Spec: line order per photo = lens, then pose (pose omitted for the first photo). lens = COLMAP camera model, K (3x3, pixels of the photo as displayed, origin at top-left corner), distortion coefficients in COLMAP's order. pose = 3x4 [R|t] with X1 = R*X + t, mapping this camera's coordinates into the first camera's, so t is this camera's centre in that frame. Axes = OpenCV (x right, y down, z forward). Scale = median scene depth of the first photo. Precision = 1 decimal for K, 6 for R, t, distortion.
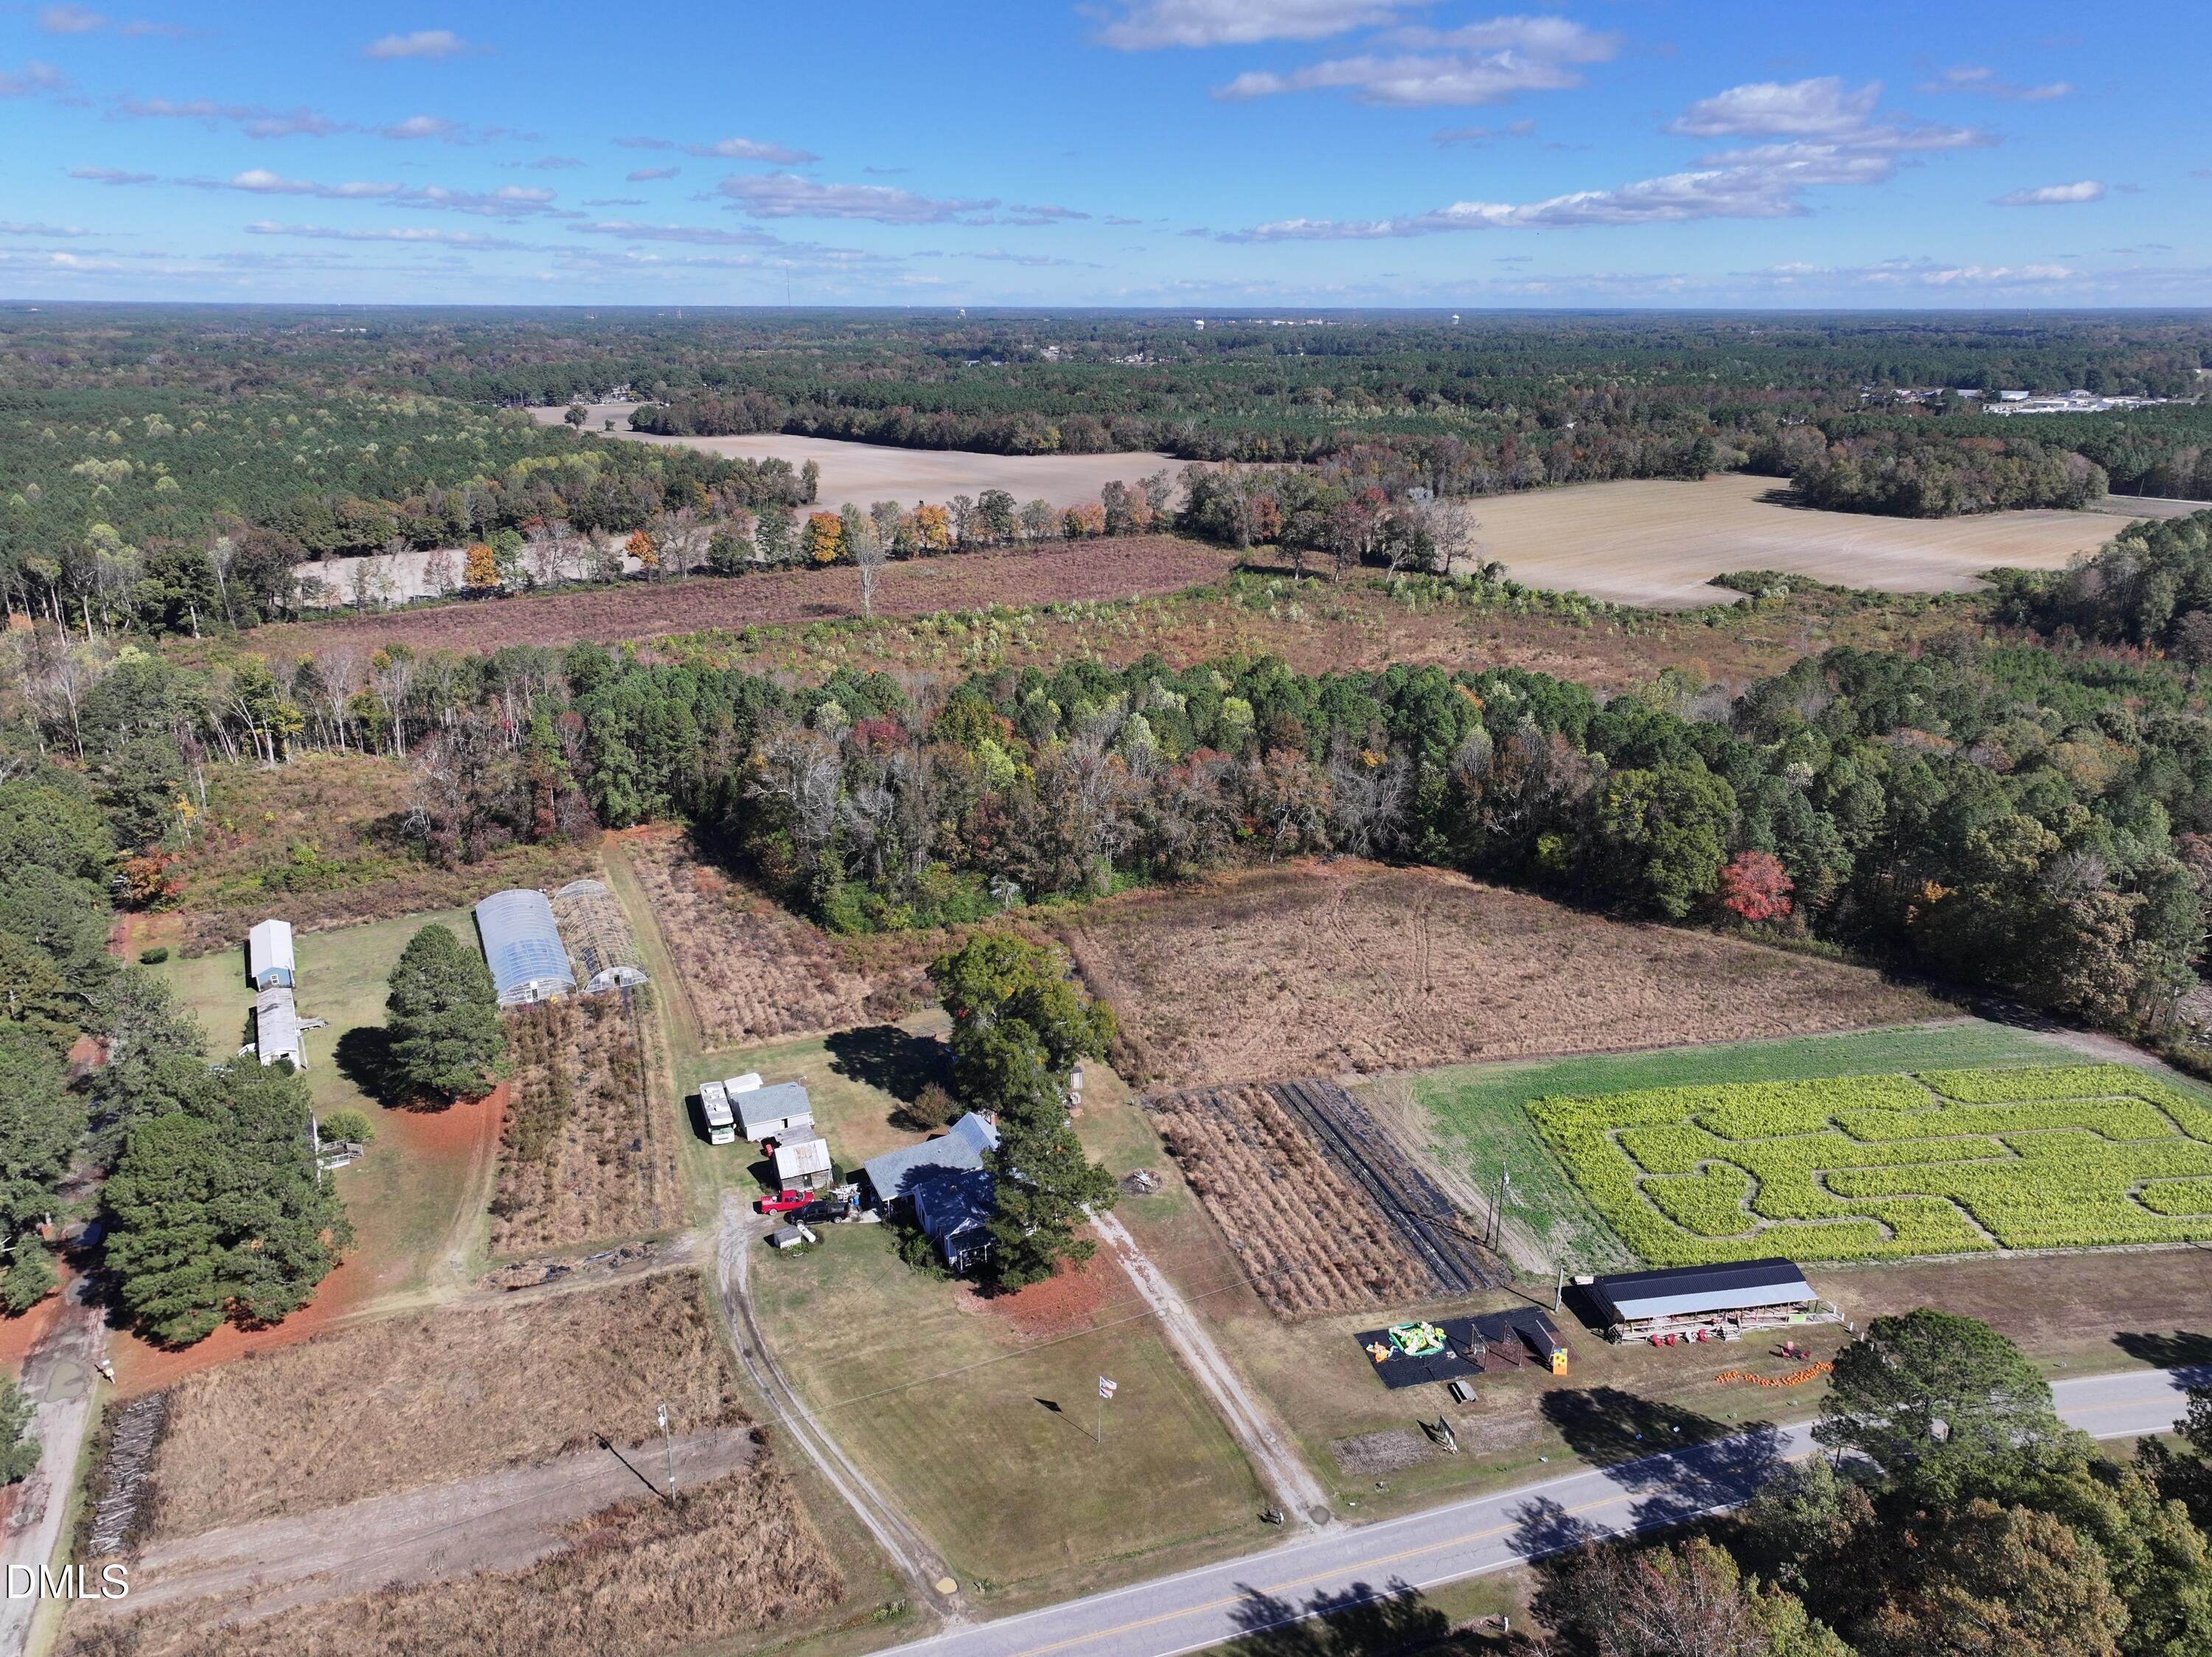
lens RADIAL K [[1550.6, 0, 1108.9], [0, 1550.6, 817.8], [0, 0, 1]] dist [-0.004540, 0.024201]
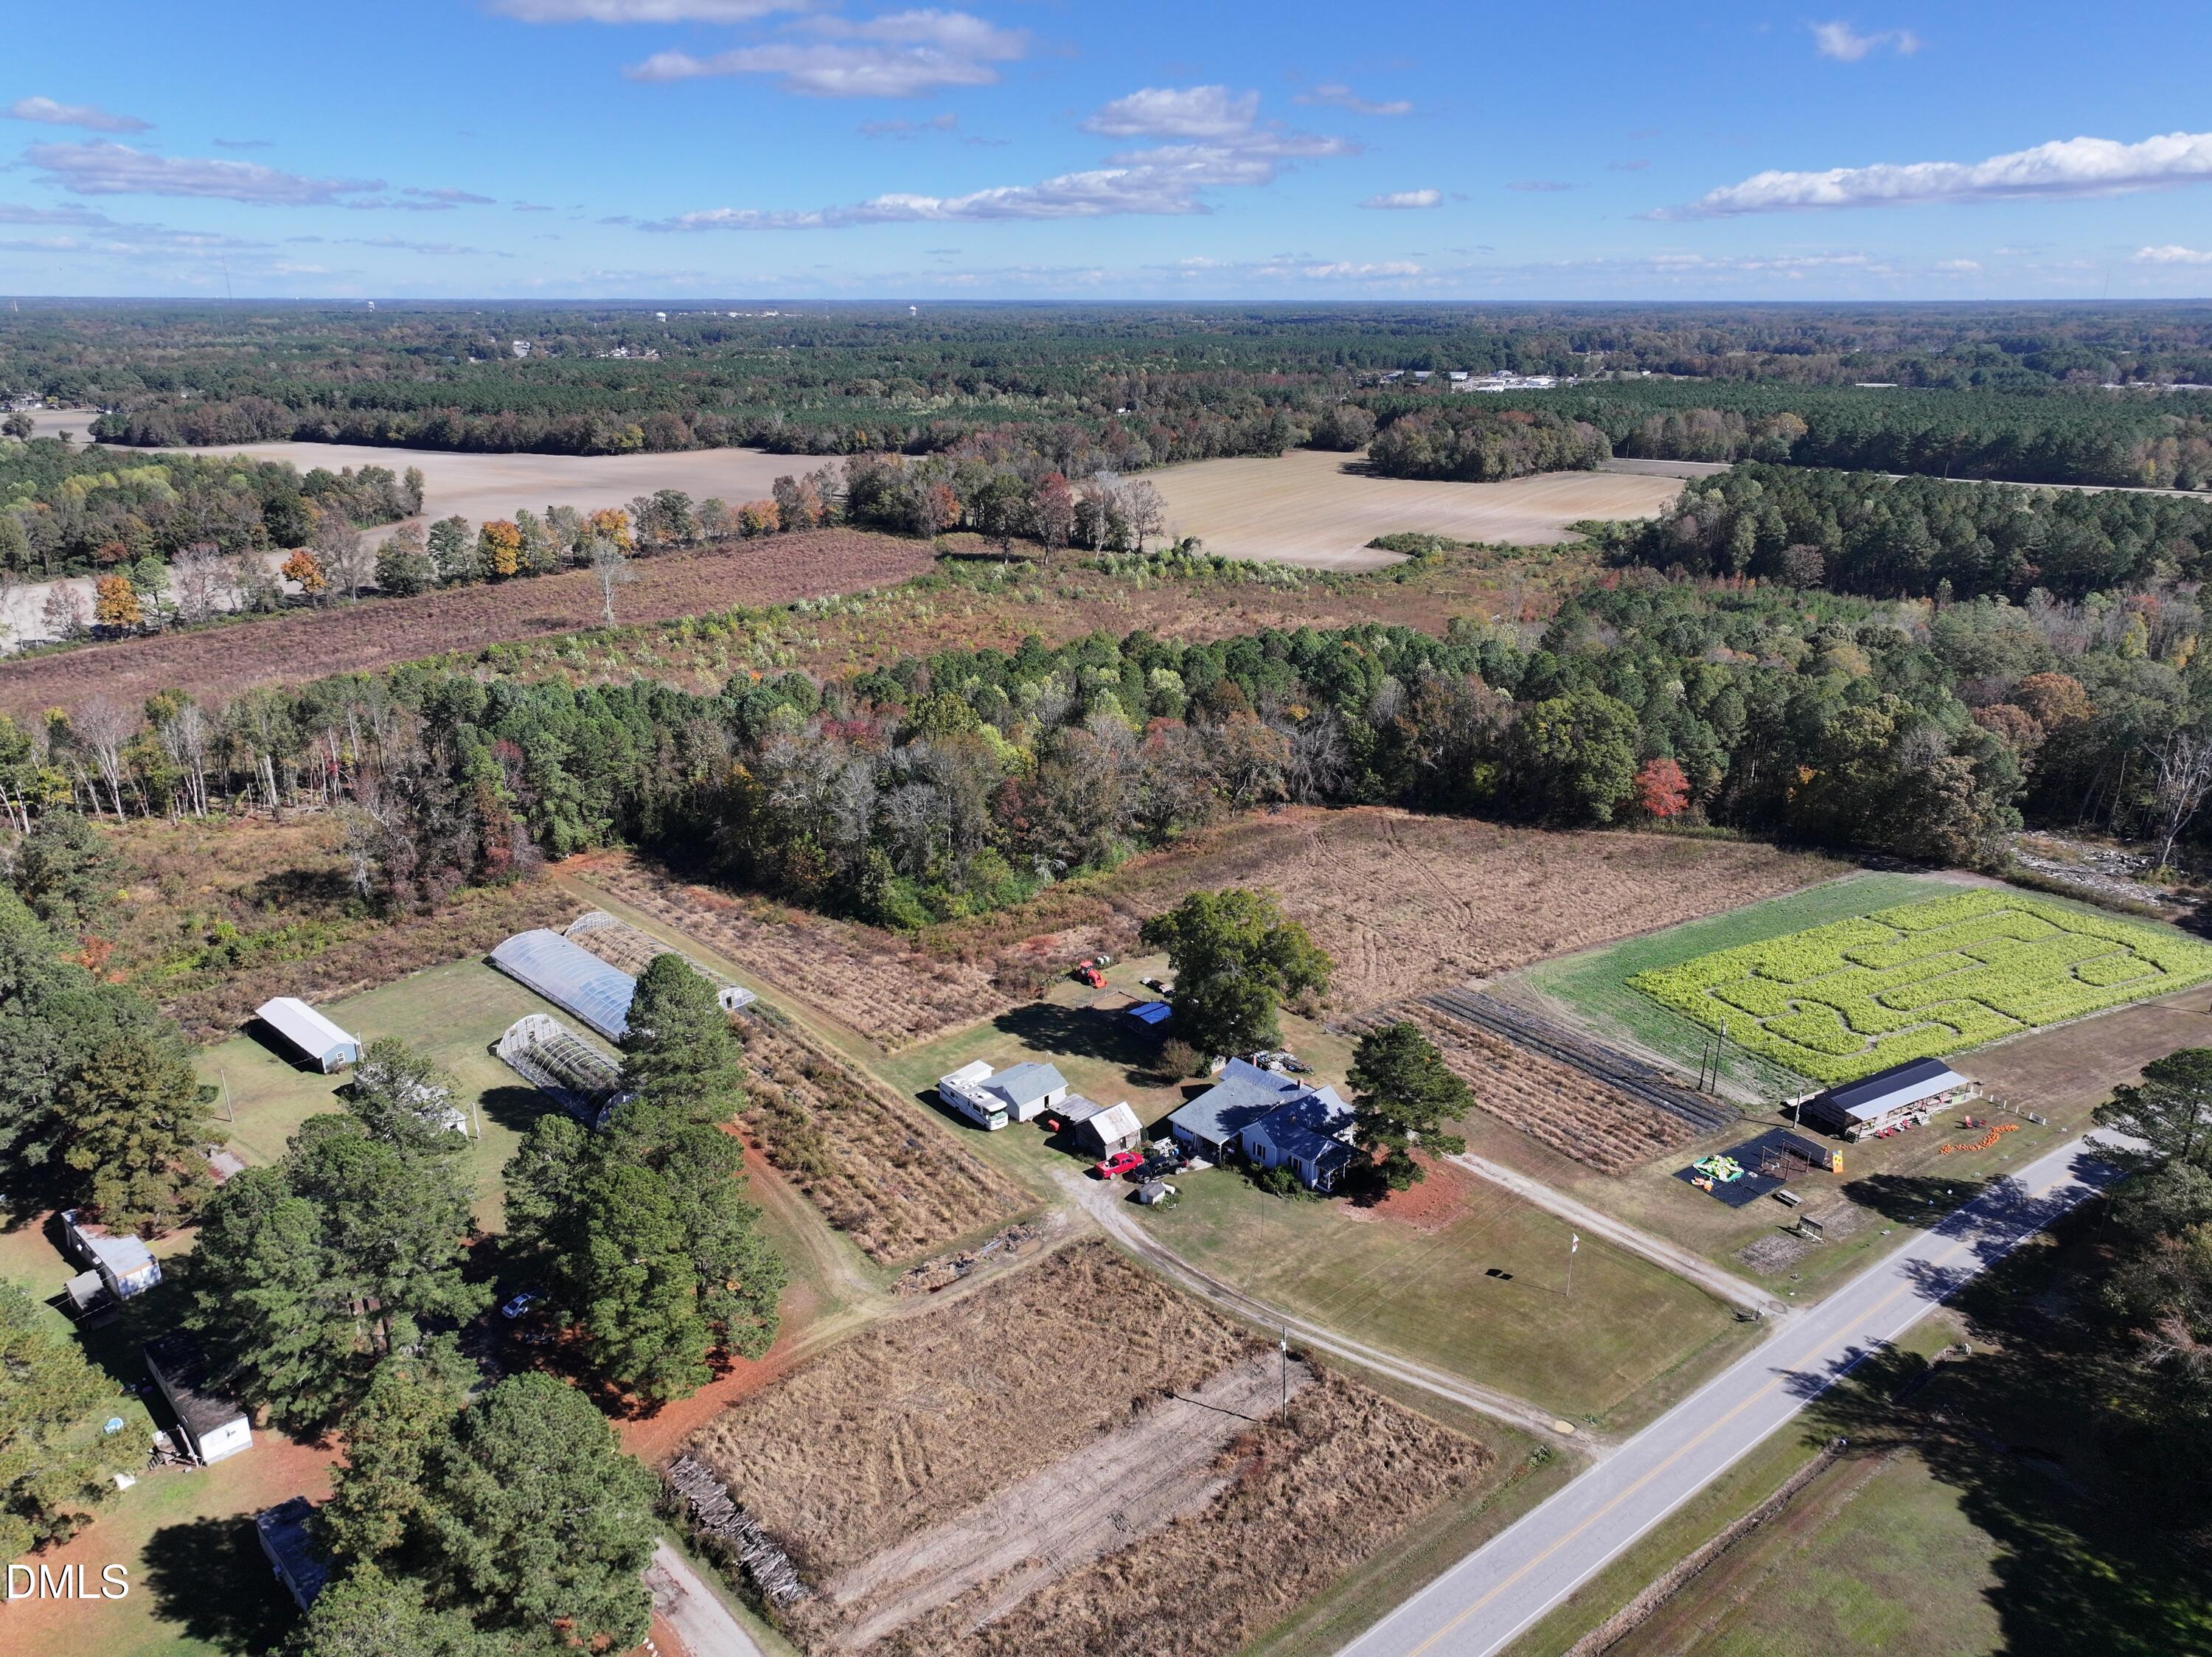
lens RADIAL K [[1543.3, 0, 1116.6], [0, 1543.3, 838.3], [0, 0, 1]] dist [0.004405, 0.007127]
pose [[0.941400, -0.113108, 0.317761, -0.405519], [0.107406, 0.993582, 0.035468, -0.004428], [-0.319733, 0.000740, 0.947507, 0.019082]]
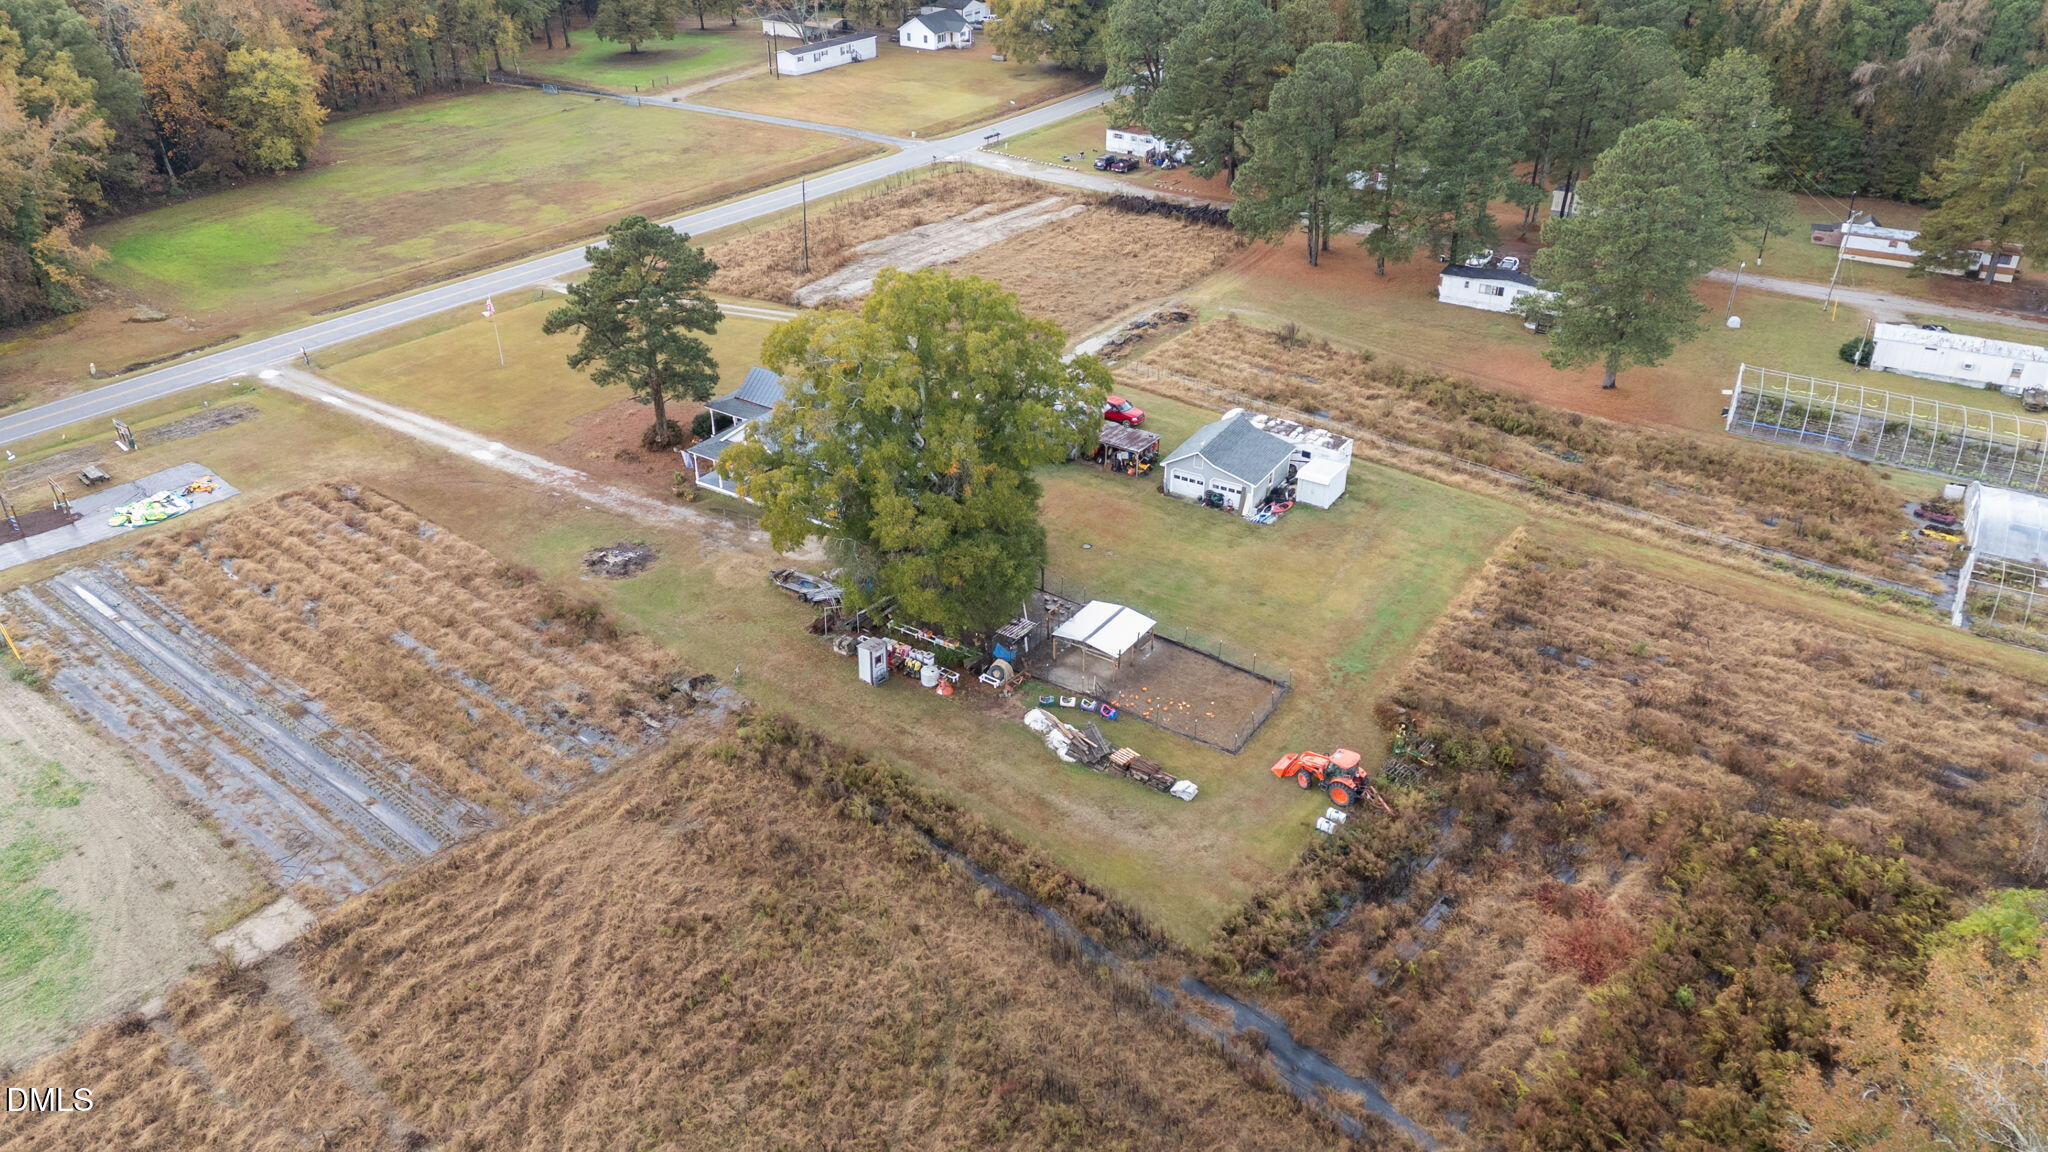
lens RADIAL K [[1487.7, 0, 1024.0], [0, 1487.7, 576.0], [0, 0, 1]] dist [0.088376, -0.082249]
pose [[-0.832687, 0.275337, -0.480439, 0.145683], [-0.177647, 0.688934, 0.702717, -0.179006], [0.524474, 0.670492, -0.524754, 1.152485]]
